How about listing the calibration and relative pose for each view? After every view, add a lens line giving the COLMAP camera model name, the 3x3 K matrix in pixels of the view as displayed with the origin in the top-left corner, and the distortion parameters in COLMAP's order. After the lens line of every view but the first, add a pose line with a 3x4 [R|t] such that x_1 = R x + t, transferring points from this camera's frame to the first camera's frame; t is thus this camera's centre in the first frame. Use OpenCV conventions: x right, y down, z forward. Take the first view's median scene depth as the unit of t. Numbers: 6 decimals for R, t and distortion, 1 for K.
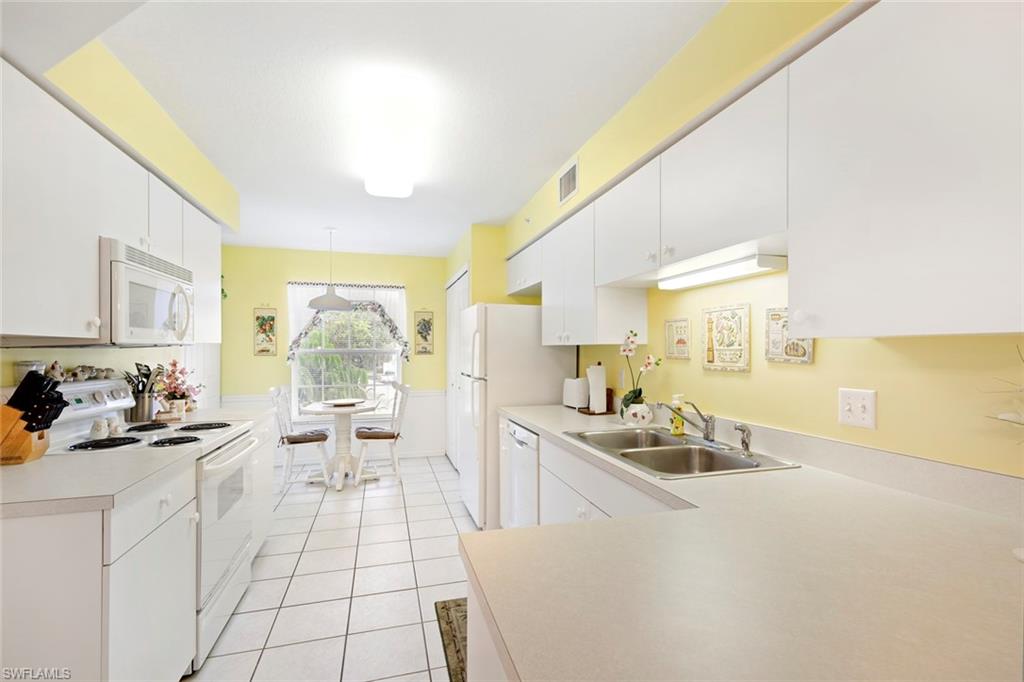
lens RADIAL K [[460.9, 0, 520.8], [0, 460.9, 353.1], [0, 0, 1]] dist [0.008816, -0.003331]
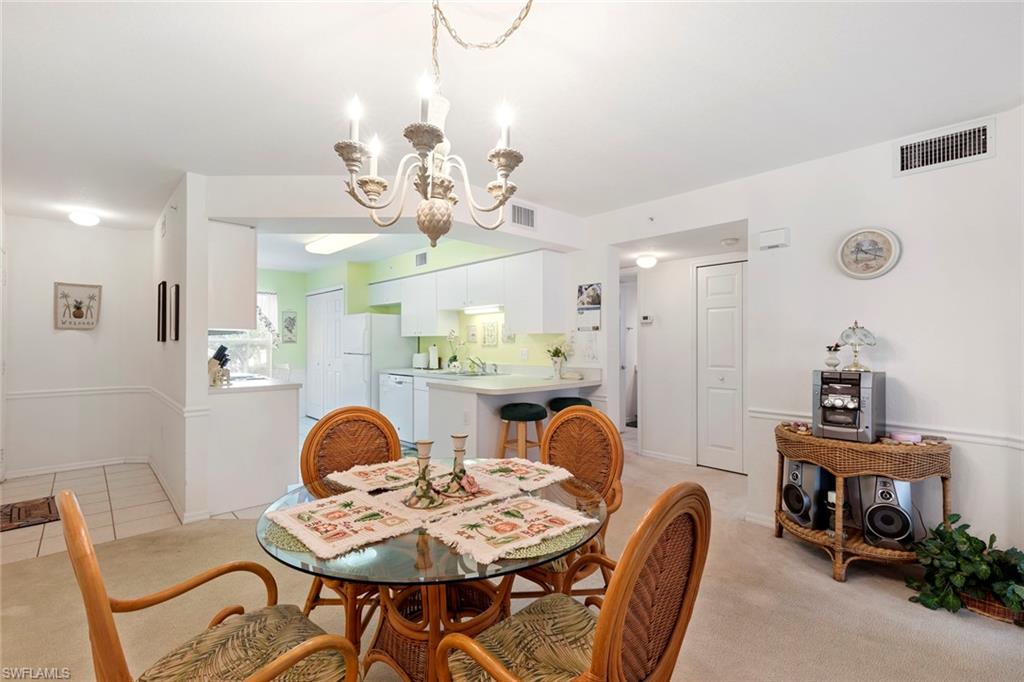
lens RADIAL K [[460.9, 0, 518.0], [0, 460.9, 343.5], [0, 0, 1]] dist [0.008816, -0.003331]
pose [[0.895965, -0.000482, 0.444124, -0.276160], [0.003527, 0.999976, -0.006030, 0.019067], [-0.444110, 0.006969, 0.895945, -0.680143]]
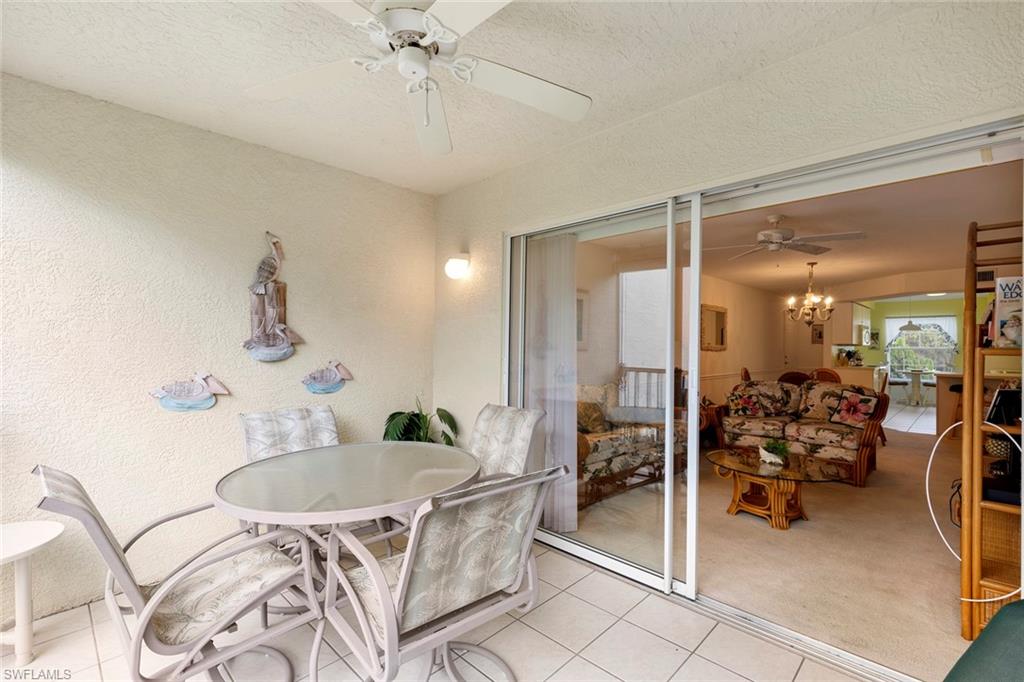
lens RADIAL K [[460.9, 0, 516.4], [0, 460.9, 343.6], [0, 0, 1]] dist [0.008816, -0.003331]
pose [[0.475484, 0.000344, -0.879724, 0.736790], [-0.016402, 0.999830, -0.008474, 0.027631], [0.879571, 0.018458, 0.475409, -1.954451]]
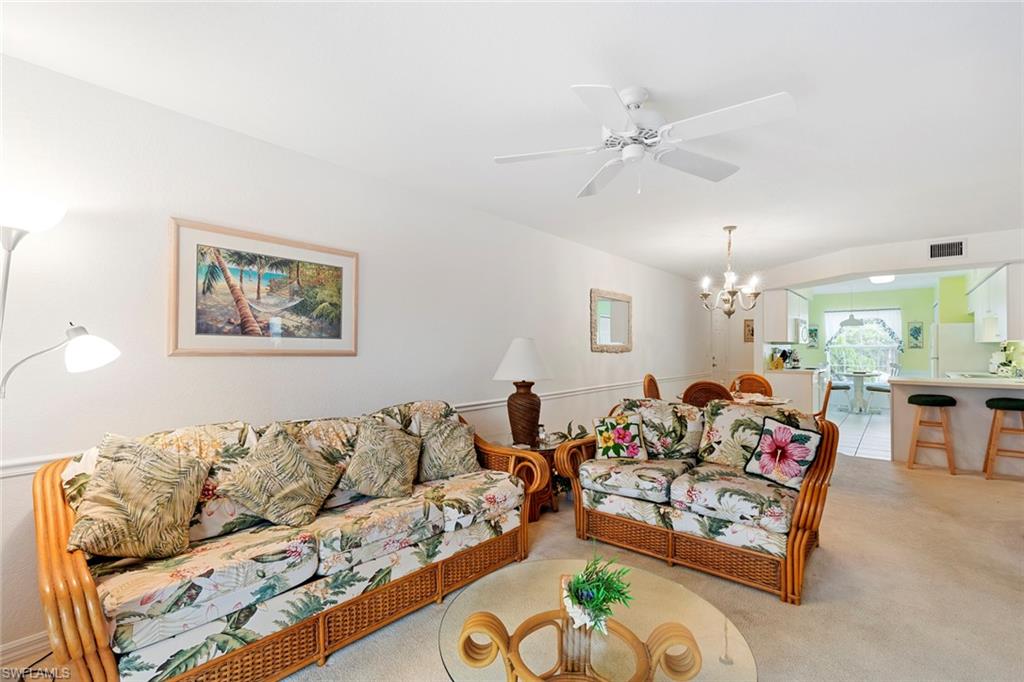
lens RADIAL K [[460.9, 0, 517.2], [0, 460.9, 344.2], [0, 0, 1]] dist [0.008816, -0.003331]
pose [[0.552688, -0.006903, -0.833360, 0.489231], [-0.006338, 0.999902, -0.012486, 0.022720], [0.833364, 0.012183, 0.552590, -1.400363]]
